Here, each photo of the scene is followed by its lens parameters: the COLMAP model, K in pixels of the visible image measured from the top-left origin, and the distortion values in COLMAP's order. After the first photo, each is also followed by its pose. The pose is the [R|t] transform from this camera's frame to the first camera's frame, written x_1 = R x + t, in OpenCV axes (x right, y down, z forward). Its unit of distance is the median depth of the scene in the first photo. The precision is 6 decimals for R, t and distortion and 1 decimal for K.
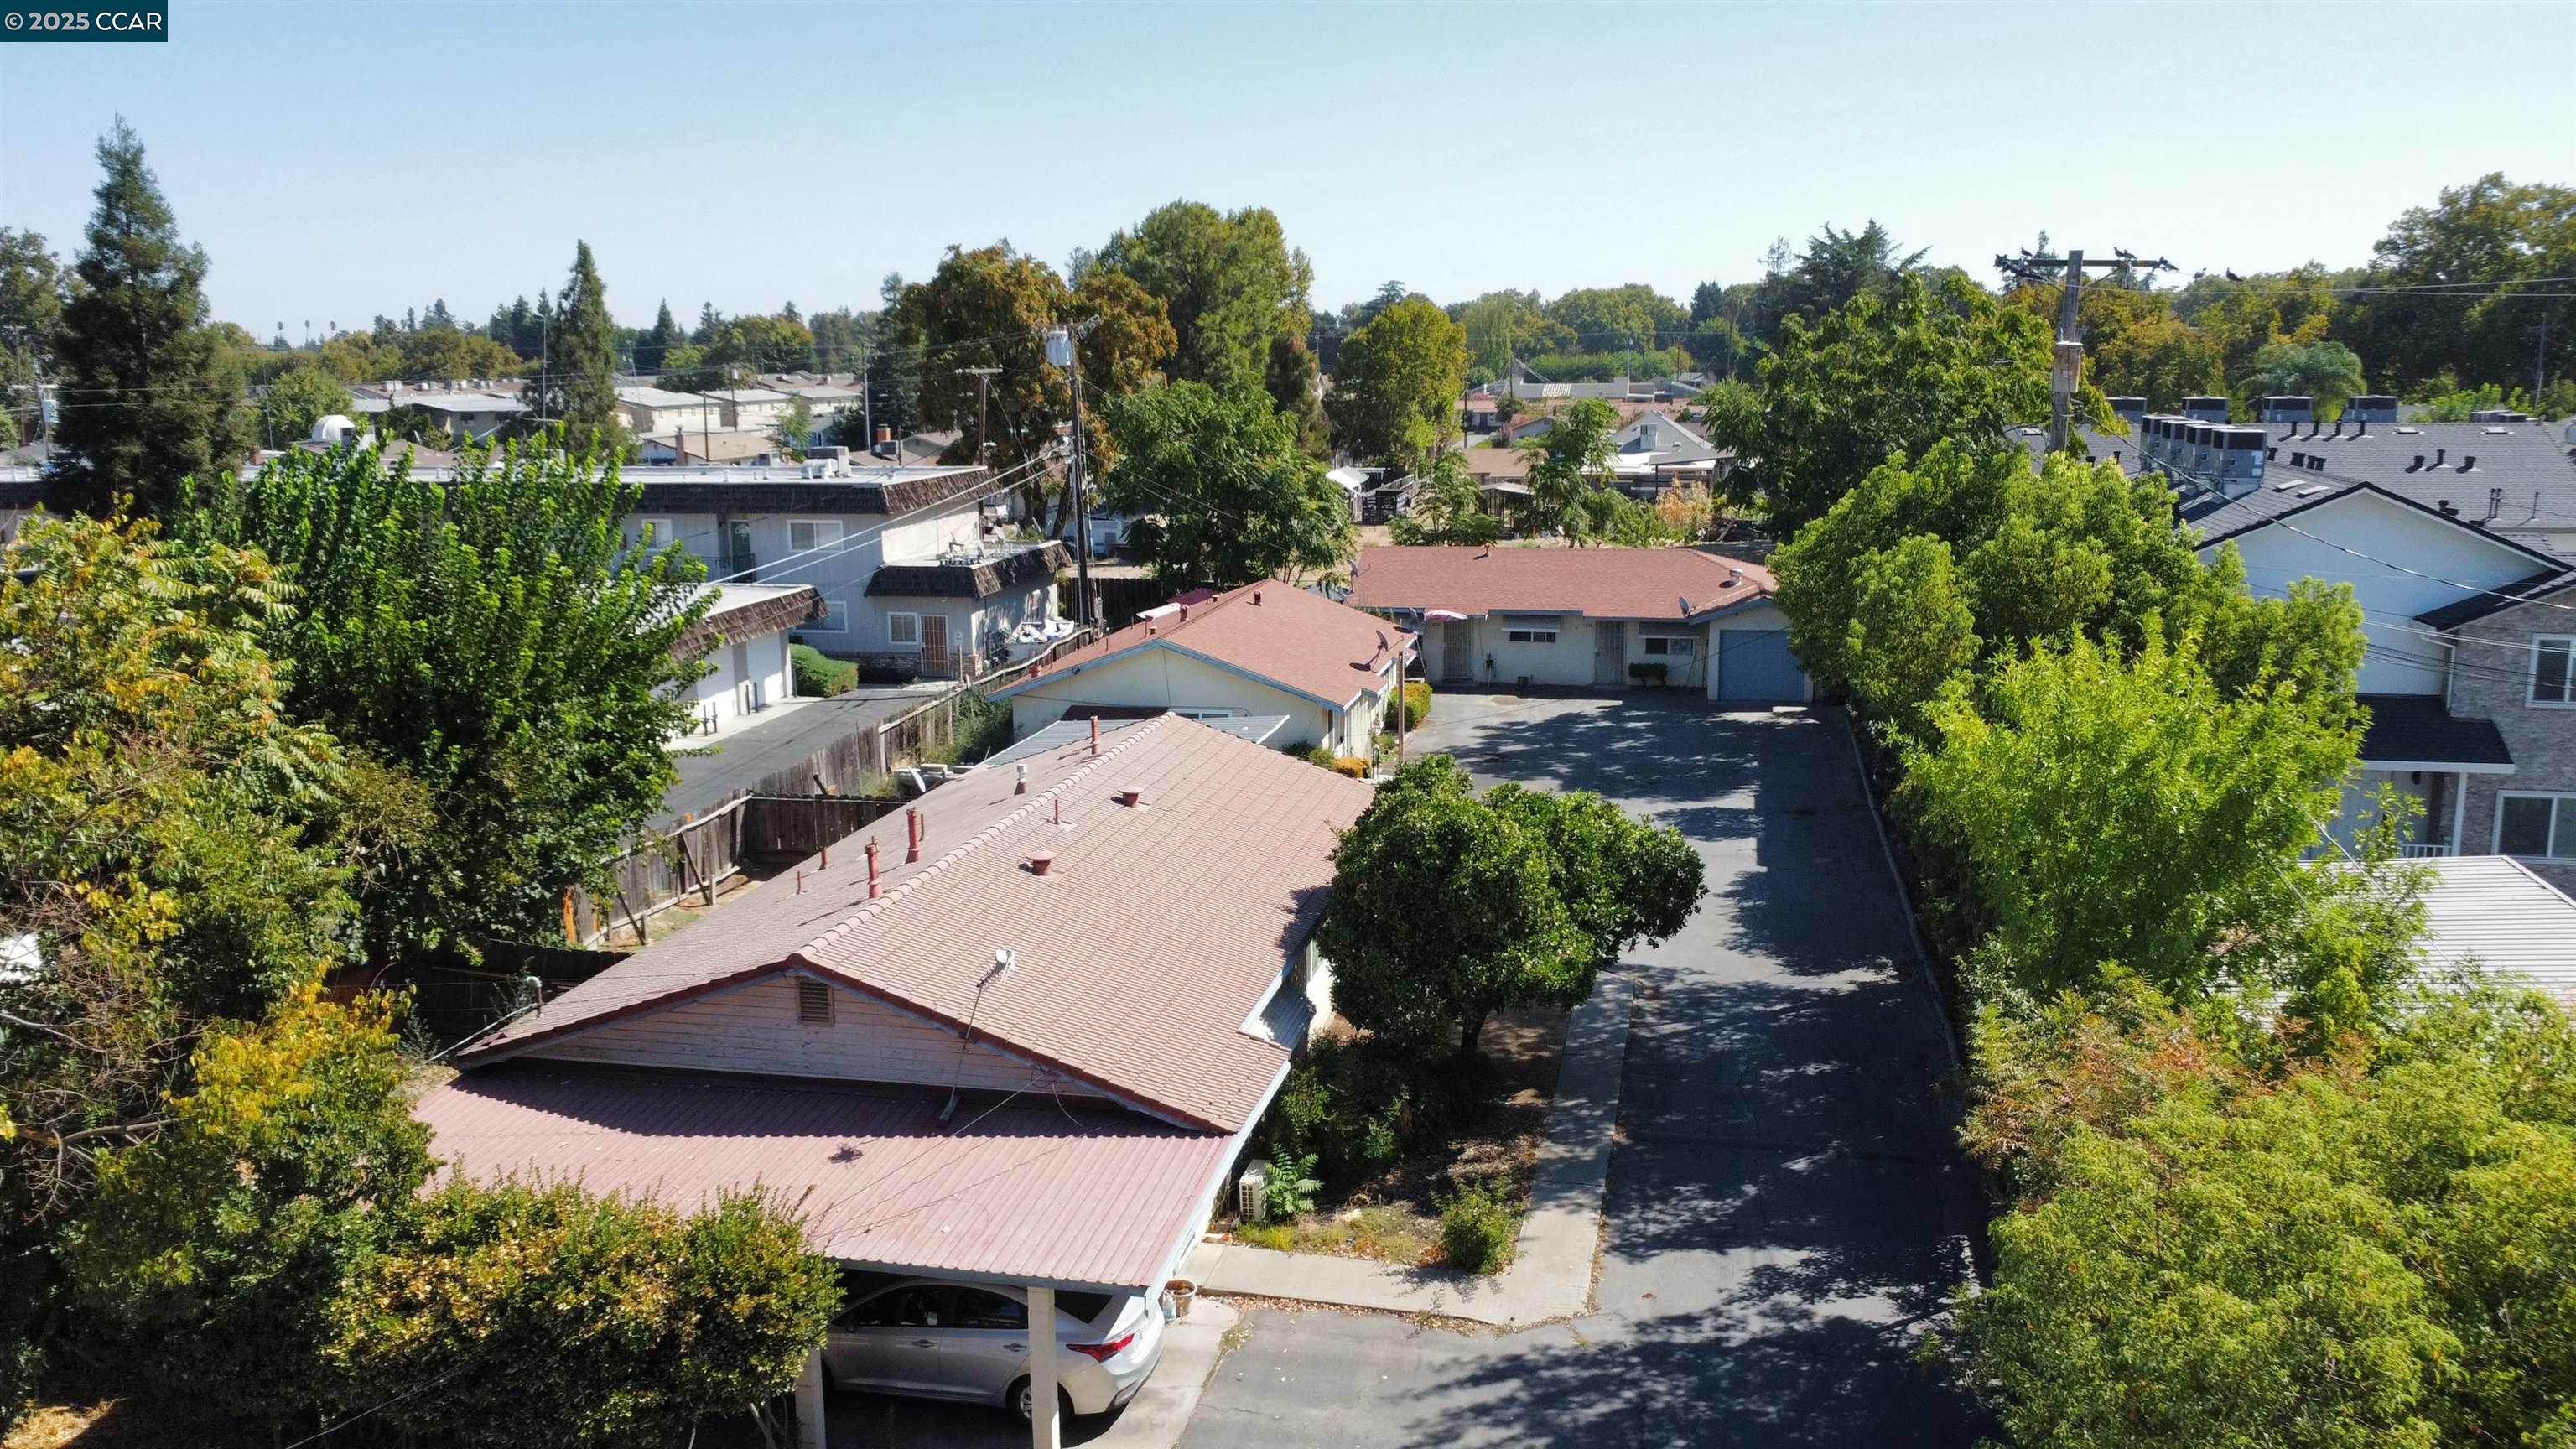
lens RADIAL K [[1963.4, 0, 1288.0], [0, 1963.4, 724.5], [0, 0, 1]] dist [0.000055, -0.004587]
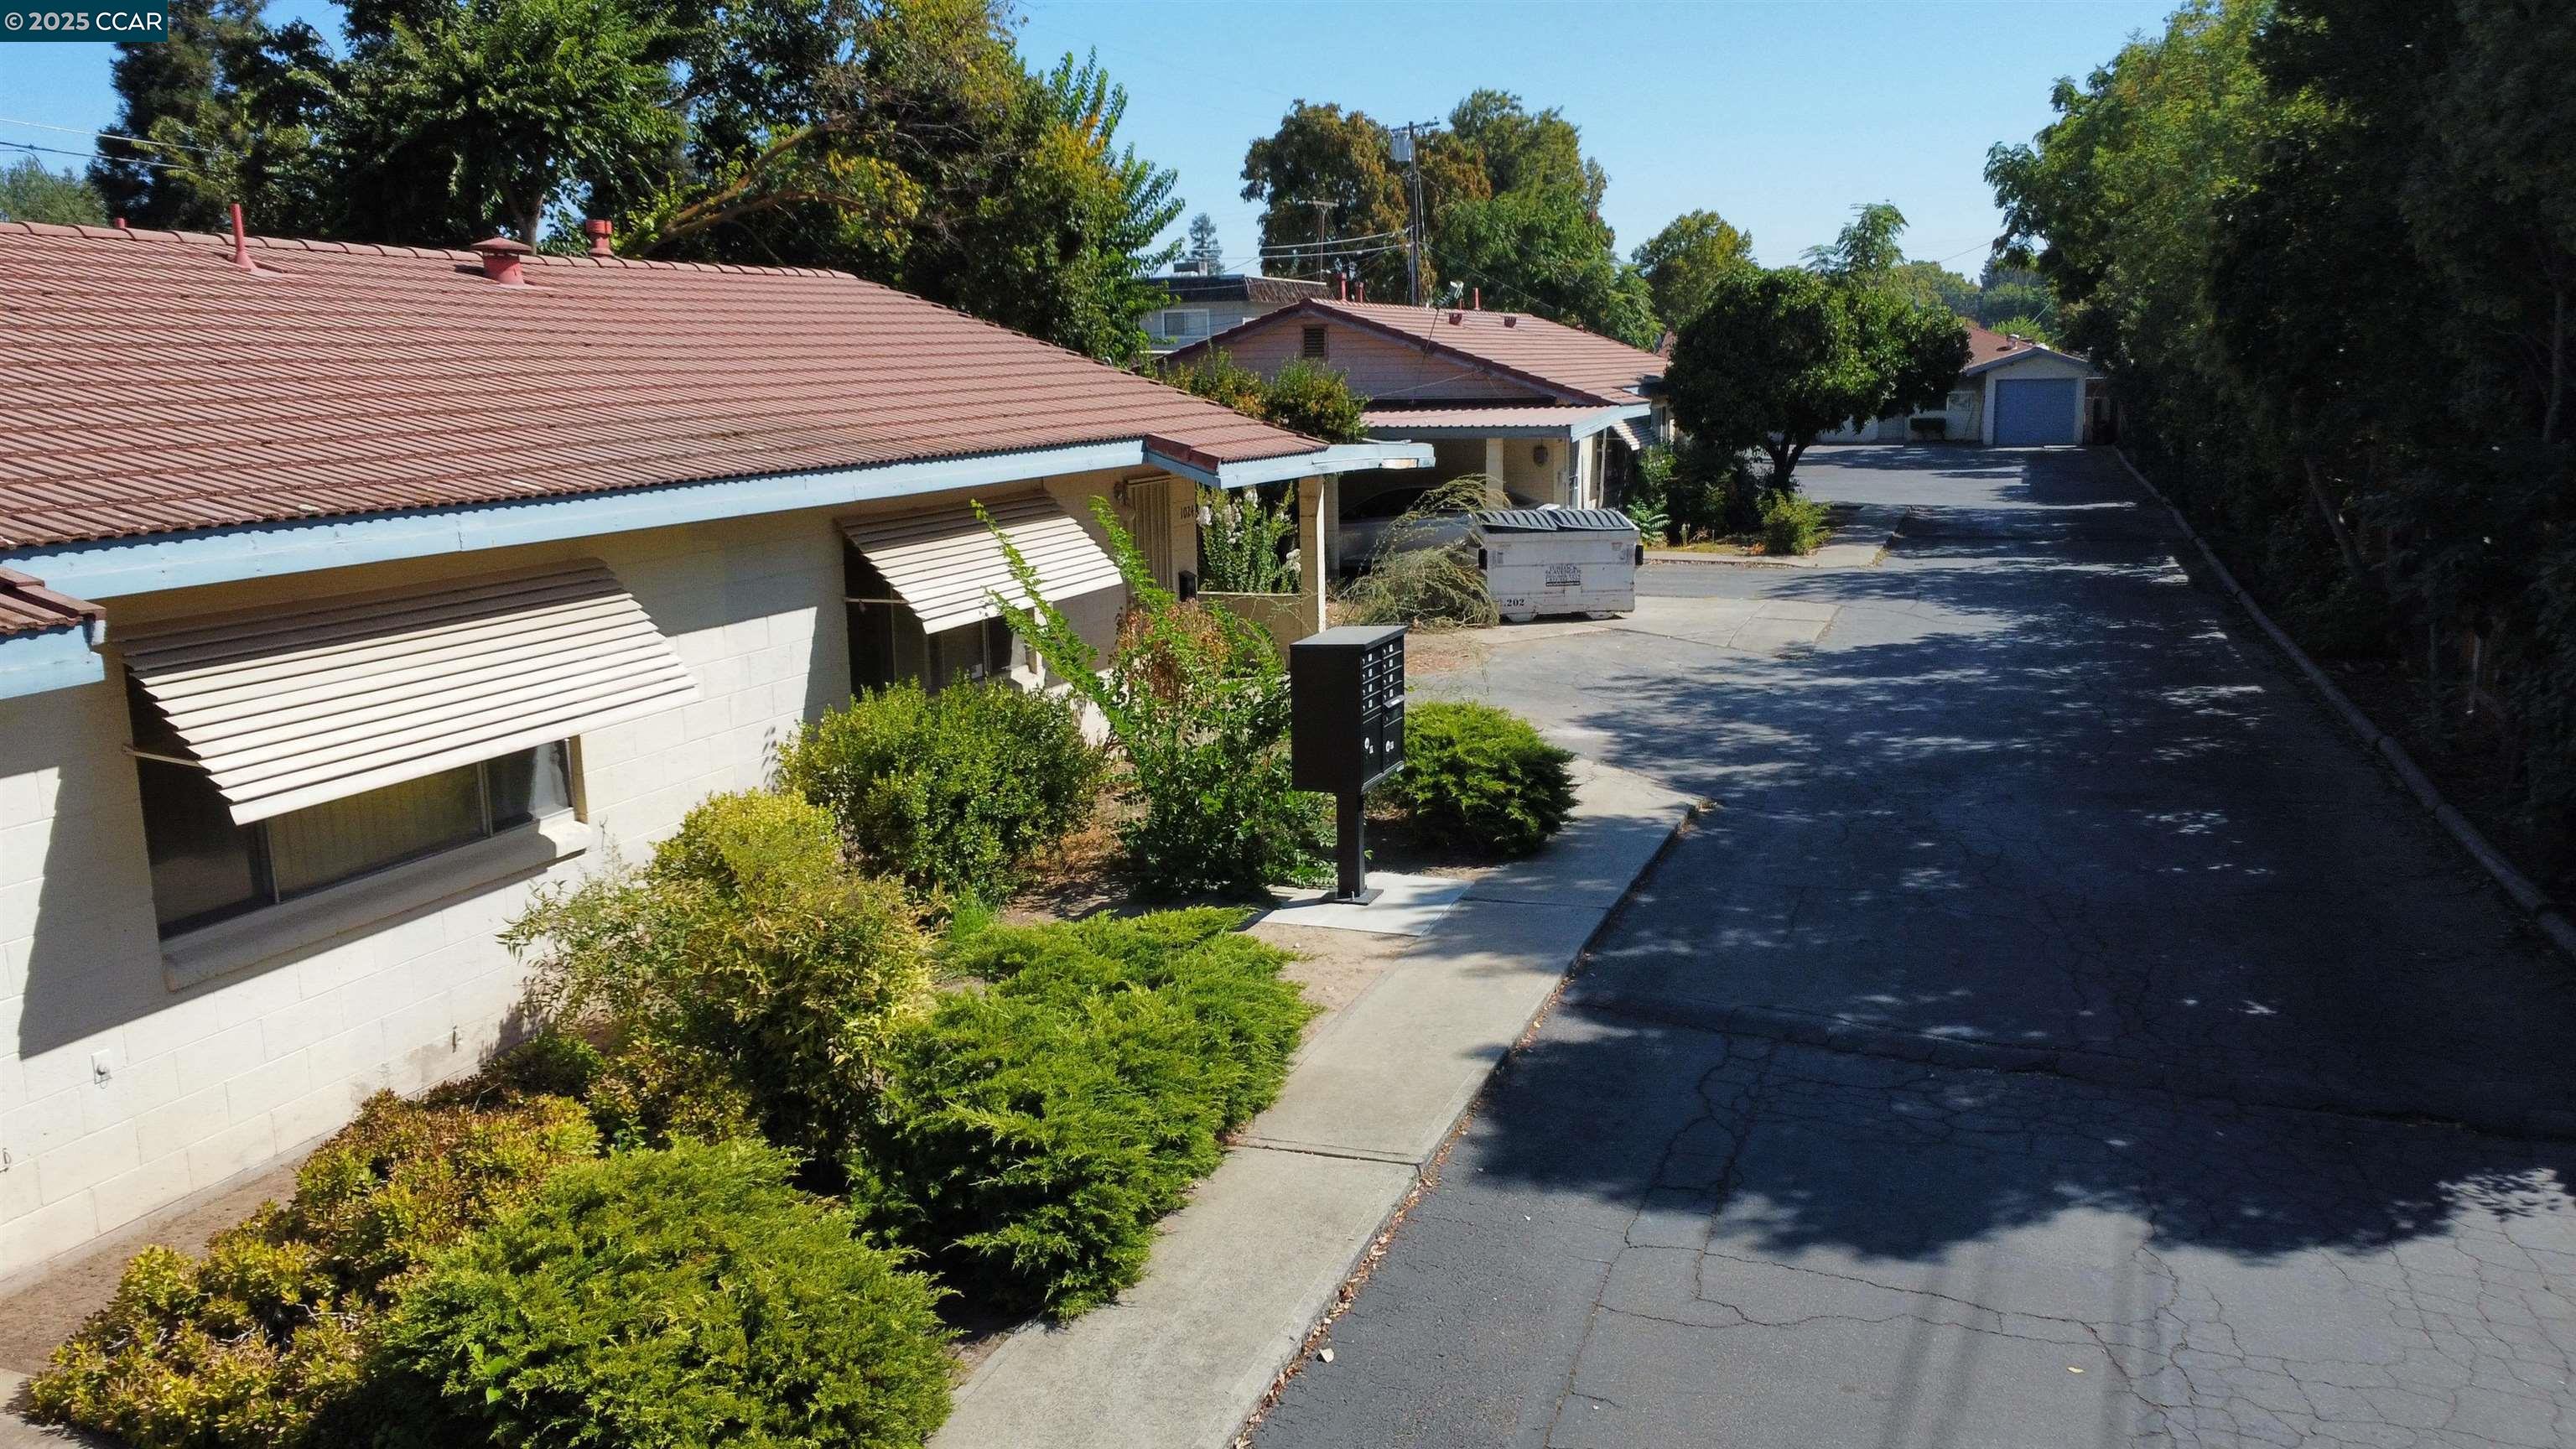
lens RADIAL K [[1953.9, 0, 1288.0], [0, 1953.9, 724.5], [0, 0, 1]] dist [0.010539, 0.001125]
pose [[0.990757, 0.015518, -0.134757, -0.017962], [-0.015913, 0.999872, -0.001851, 0.114915], [0.134711, 0.003979, 0.990877, -0.109982]]
